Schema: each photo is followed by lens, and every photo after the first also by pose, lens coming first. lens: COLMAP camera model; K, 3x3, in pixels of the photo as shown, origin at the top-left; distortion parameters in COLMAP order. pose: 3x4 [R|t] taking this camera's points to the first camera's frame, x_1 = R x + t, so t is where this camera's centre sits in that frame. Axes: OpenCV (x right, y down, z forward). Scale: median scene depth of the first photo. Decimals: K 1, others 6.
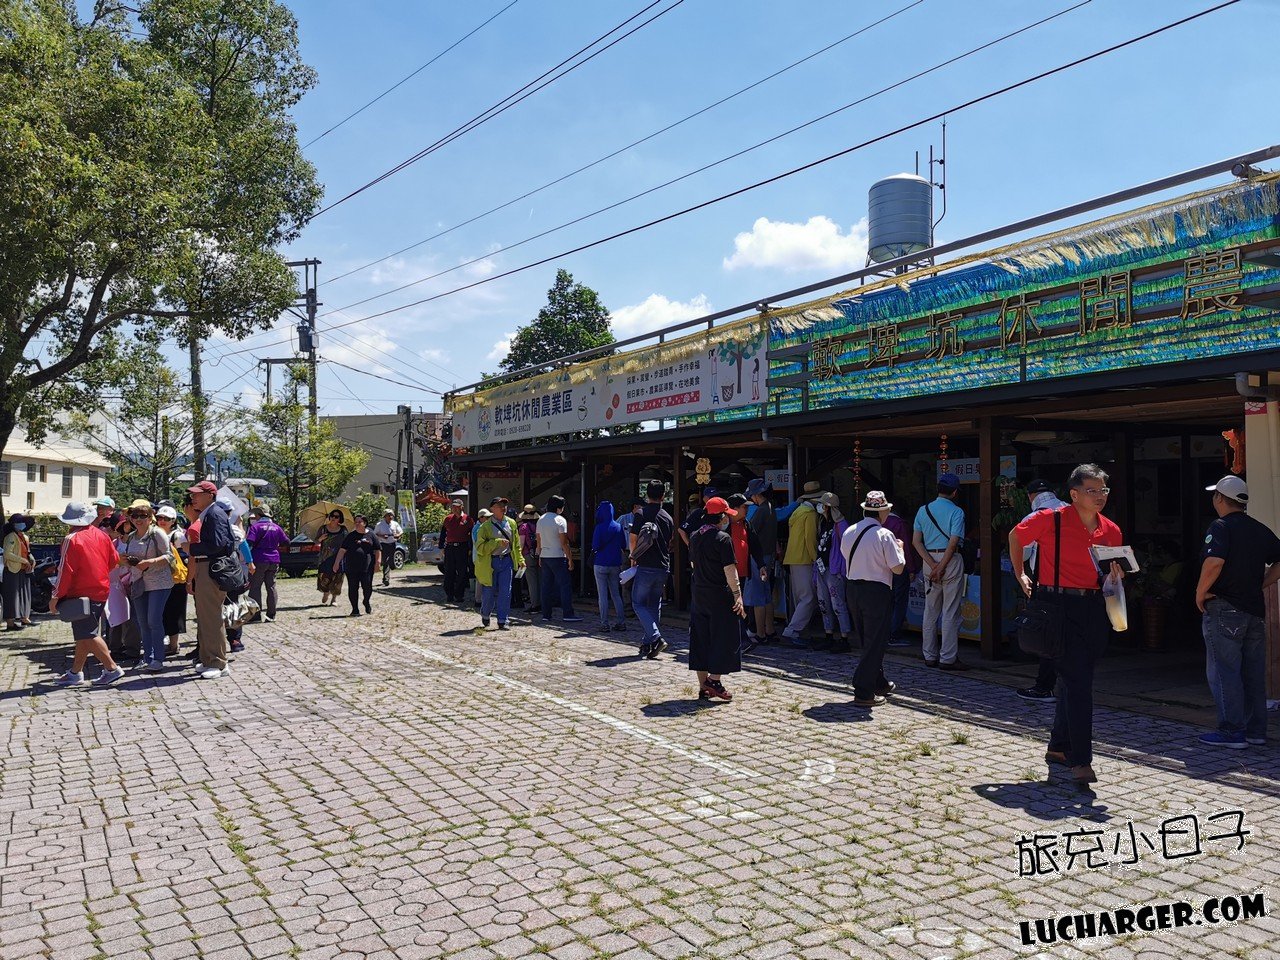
lens RADIAL K [[980.0, 0, 636.8], [0, 980.0, 485.0], [0, 0, 1]] dist [0.021177, -0.014178]
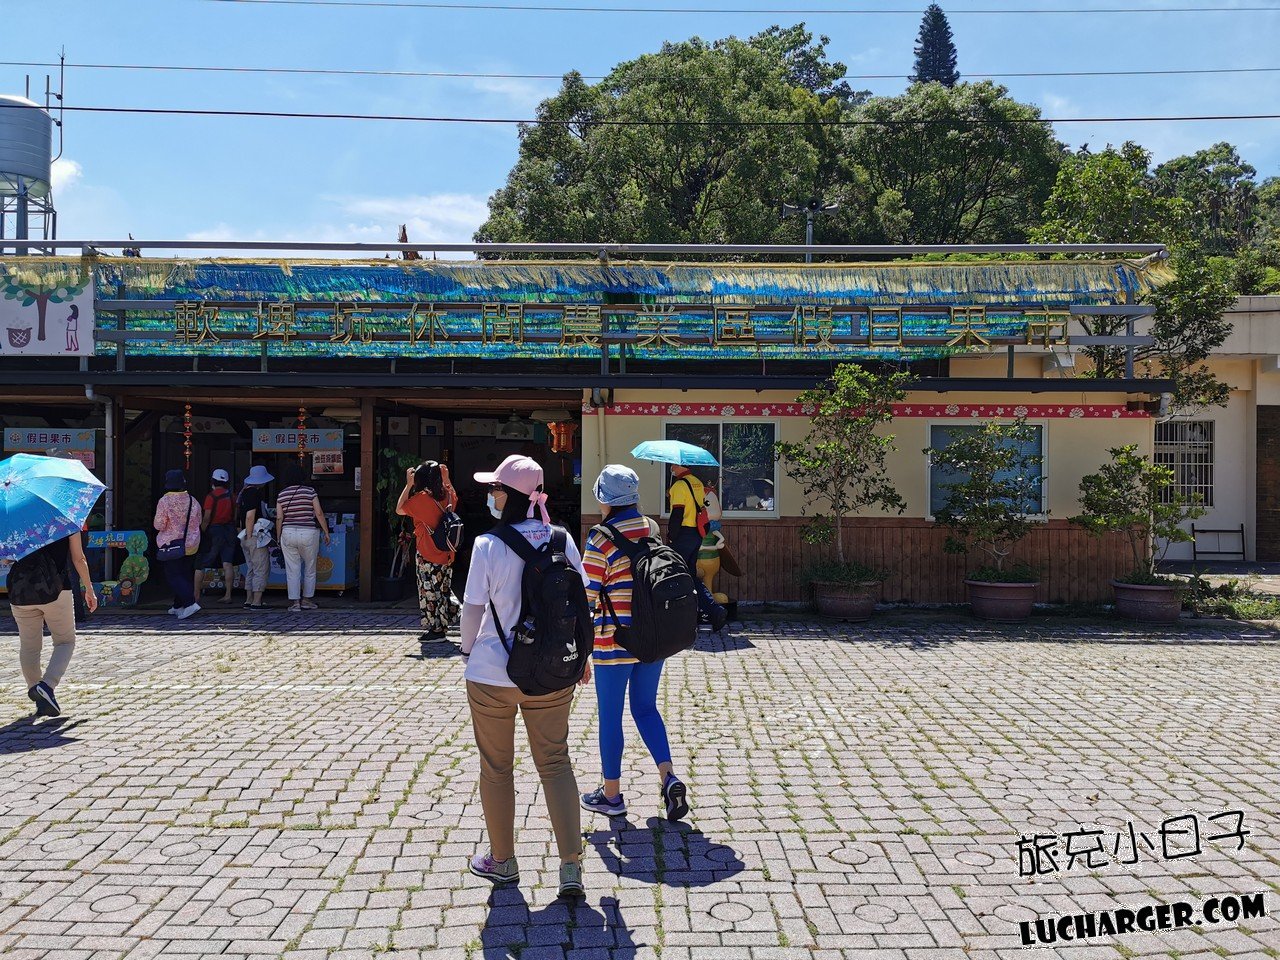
lens RADIAL K [[980.0, 0, 638.0], [0, 980.0, 479.7], [0, 0, 1]] dist [0.021177, -0.014178]
pose [[0.522236, 0.002429, 0.852798, -0.371412], [-0.027761, 0.999514, 0.014154, 0.003476], [-0.852349, -0.031066, 0.522049, 0.084851]]
